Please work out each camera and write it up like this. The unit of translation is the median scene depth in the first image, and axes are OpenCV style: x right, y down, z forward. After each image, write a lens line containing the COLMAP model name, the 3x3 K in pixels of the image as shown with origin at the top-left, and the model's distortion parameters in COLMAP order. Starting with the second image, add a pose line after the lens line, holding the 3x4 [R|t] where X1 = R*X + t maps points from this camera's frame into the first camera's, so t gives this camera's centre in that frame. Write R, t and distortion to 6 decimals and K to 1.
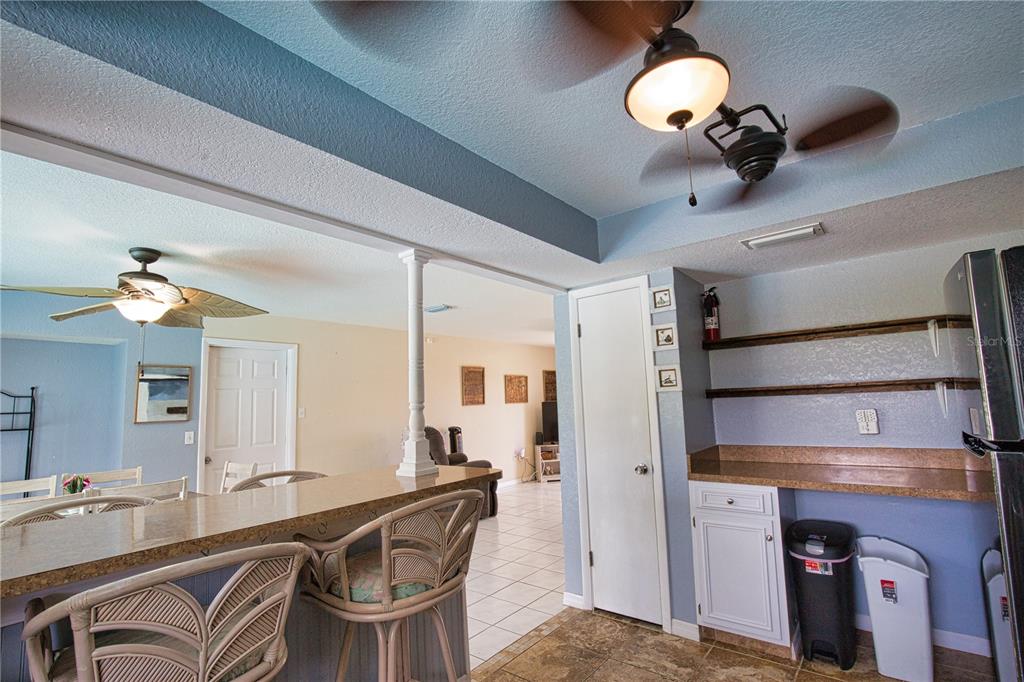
lens RADIAL K [[467.1, 0, 515.8], [0, 467.1, 346.9], [0, 0, 1]] dist [-0.031881, 0.005775]
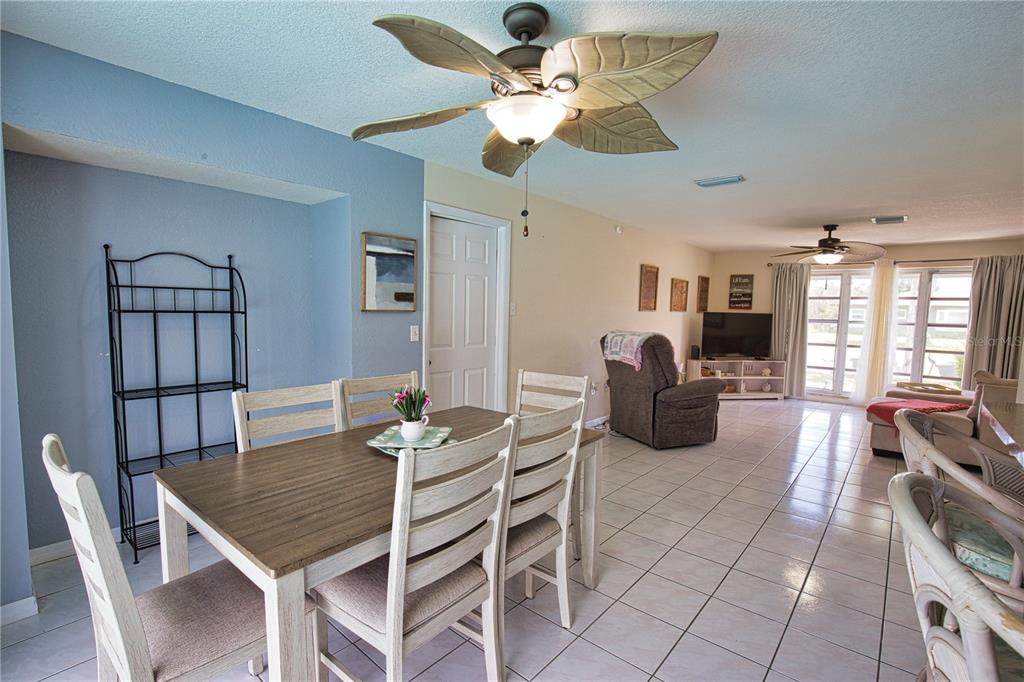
lens RADIAL K [[467.1, 0, 514.3], [0, 467.1, 346.2], [0, 0, 1]] dist [-0.031881, 0.005775]
pose [[0.997919, 0.058518, -0.027093, -0.836470], [-0.052119, 0.979318, 0.195497, 0.091385], [0.037973, -0.193678, 0.980330, 0.377531]]
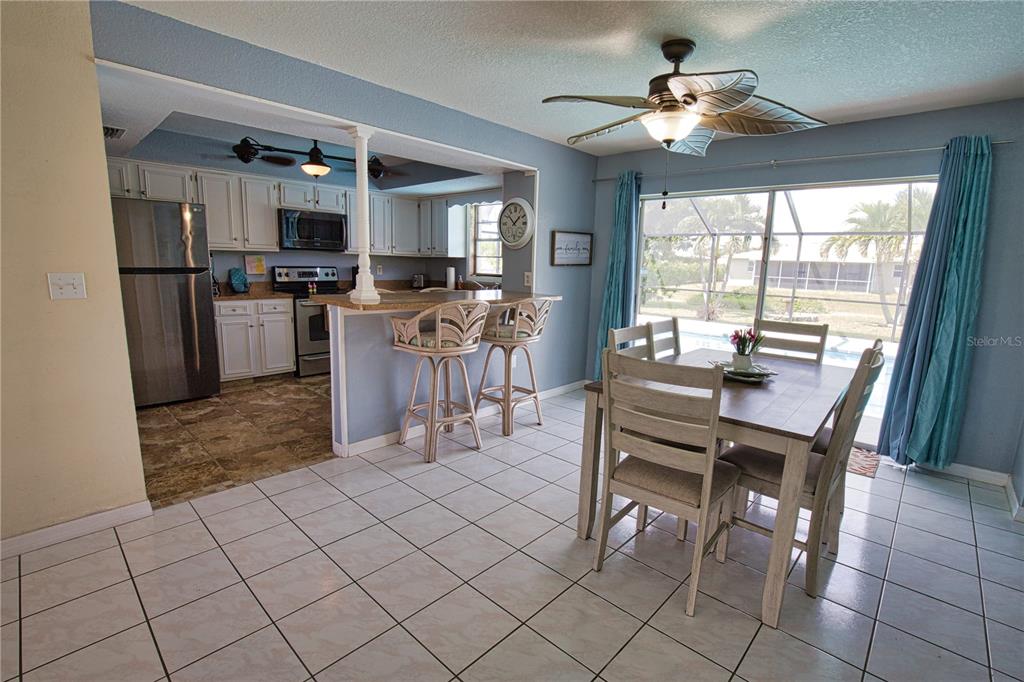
lens RADIAL K [[467.1, 0, 516.0], [0, 467.1, 343.8], [0, 0, 1]] dist [-0.031881, 0.005775]
pose [[-0.996737, -0.004871, 0.080574, -0.620914], [-0.000001, 0.998179, 0.060326, 0.251808], [-0.080721, 0.060129, -0.994921, 1.878318]]
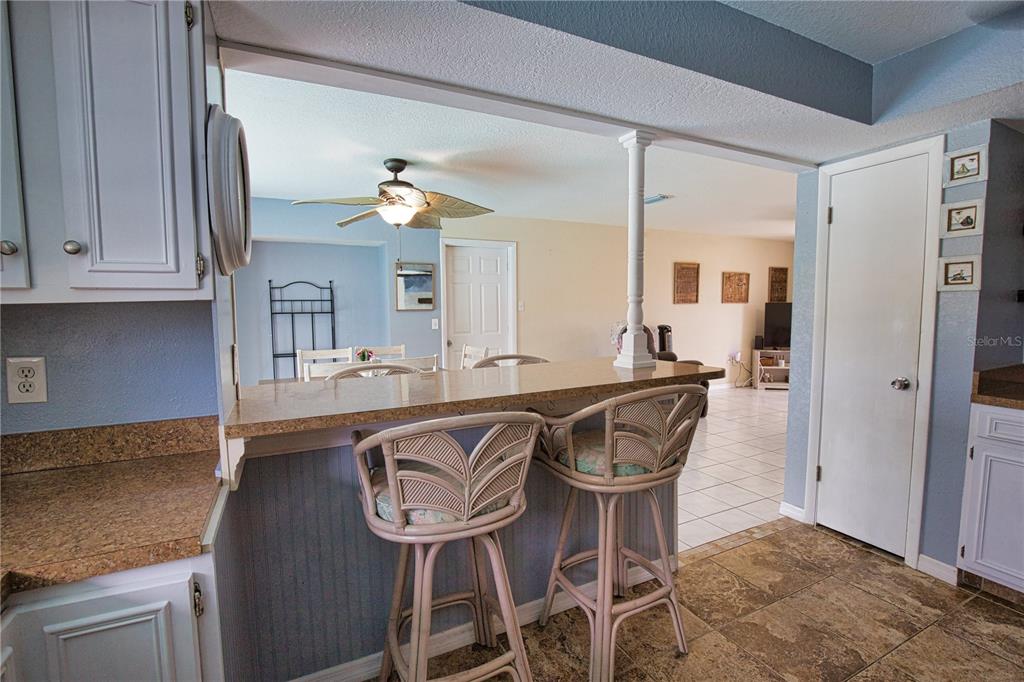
lens RADIAL K [[467.1, 0, 517.5], [0, 467.1, 342.3], [0, 0, 1]] dist [-0.031881, 0.005775]
pose [[0.909751, 0.062297, -0.410454, -0.022365], [0.023552, 0.979341, 0.200840, 0.009528], [0.414486, -0.192381, 0.889489, 0.000786]]
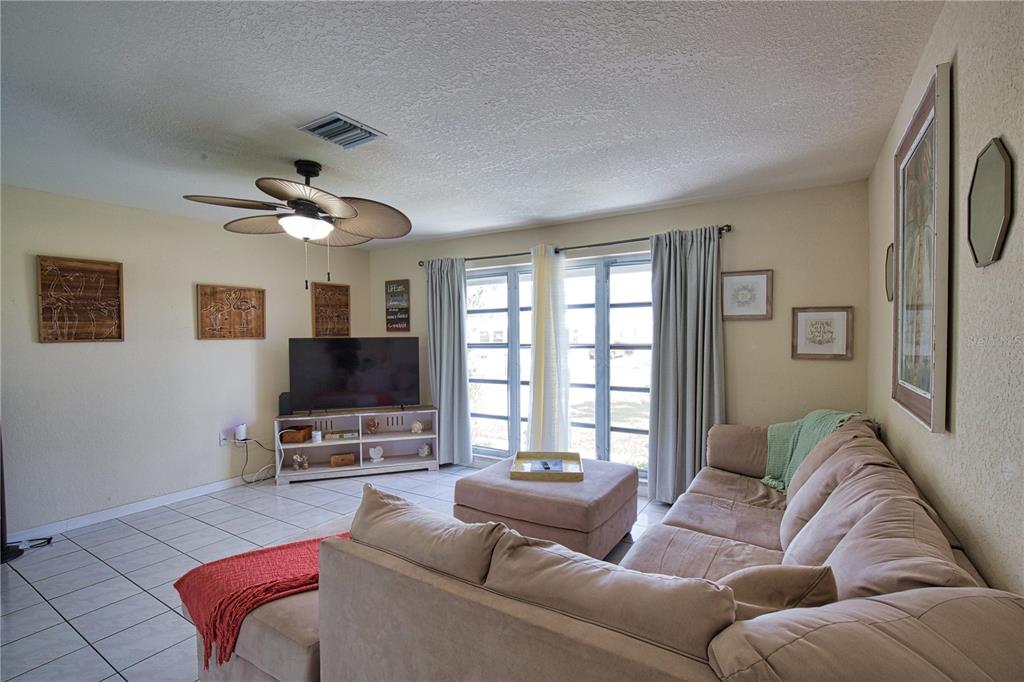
lens RADIAL K [[467.1, 0, 513.8], [0, 467.1, 344.7], [0, 0, 1]] dist [-0.031881, 0.005775]
pose [[0.992936, 0.022029, 0.116587, 0.783802], [-0.037172, 0.990902, 0.129348, 0.143064], [-0.112677, -0.132768, 0.984721, 1.356121]]
